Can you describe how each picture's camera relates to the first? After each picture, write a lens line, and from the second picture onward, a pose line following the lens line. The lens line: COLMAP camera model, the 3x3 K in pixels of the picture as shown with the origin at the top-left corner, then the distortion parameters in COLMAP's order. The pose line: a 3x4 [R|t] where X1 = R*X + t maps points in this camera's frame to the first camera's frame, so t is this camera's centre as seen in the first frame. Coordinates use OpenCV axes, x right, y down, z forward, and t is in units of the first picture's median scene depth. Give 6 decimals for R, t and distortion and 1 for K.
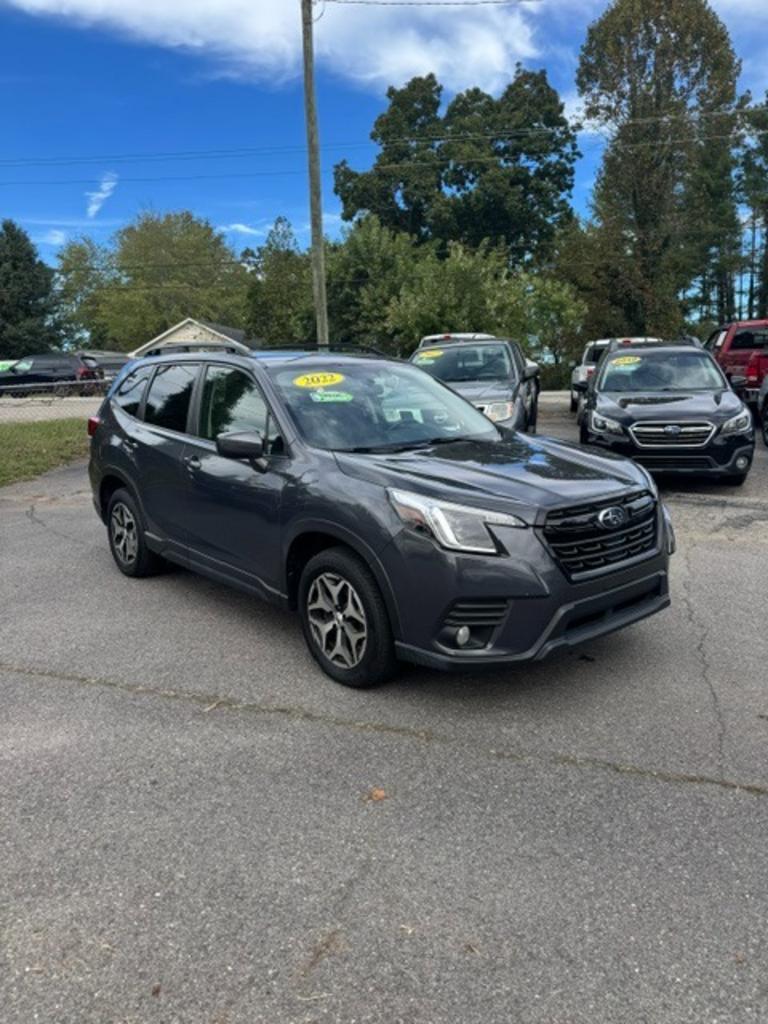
lens RADIAL K [[715.1, 0, 377.1], [0, 715.1, 532.9], [0, 0, 1]] dist [0.045382, -0.047315]
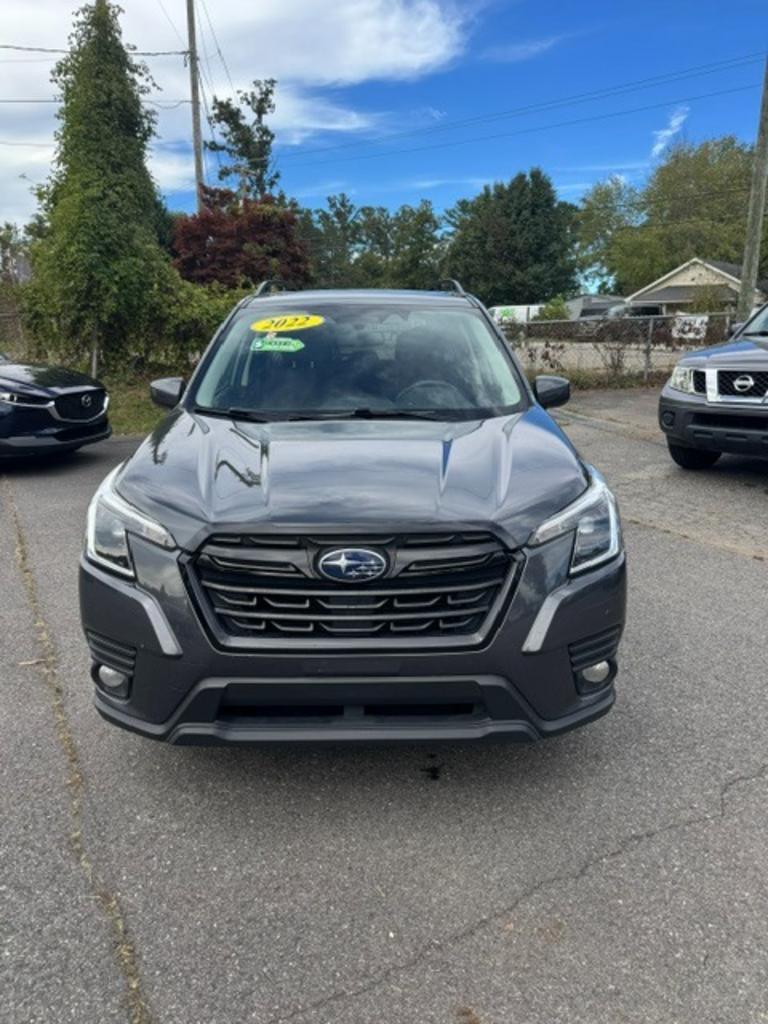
lens RADIAL K [[715.1, 0, 377.1], [0, 715.1, 532.9], [0, 0, 1]] dist [0.045382, -0.047315]
pose [[0.778503, 0.198865, -0.595303, 0.074599], [-0.156736, 0.980025, 0.122413, -0.013349], [0.607755, -0.001993, 0.794122, 0.057066]]
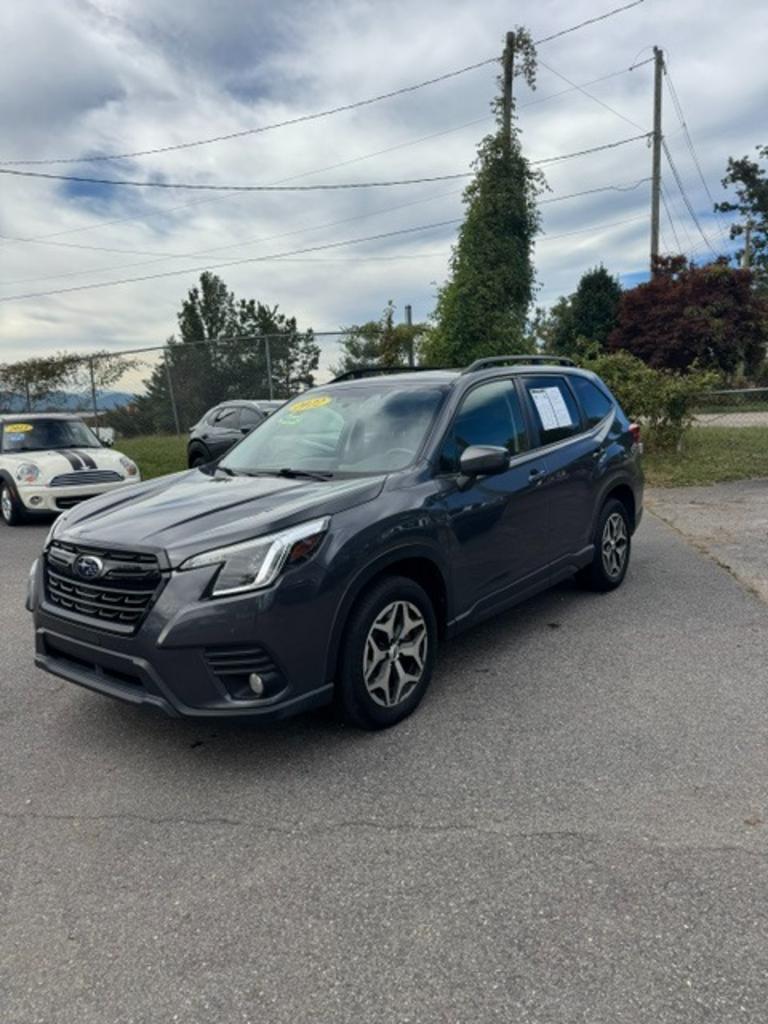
lens RADIAL K [[715.1, 0, 377.1], [0, 715.1, 532.9], [0, 0, 1]] dist [0.045382, -0.047315]
pose [[0.216128, 0.194828, -0.956729, 0.138105], [-0.183162, 0.970583, 0.156272, -0.029813], [0.959031, 0.141461, 0.245456, 0.120032]]
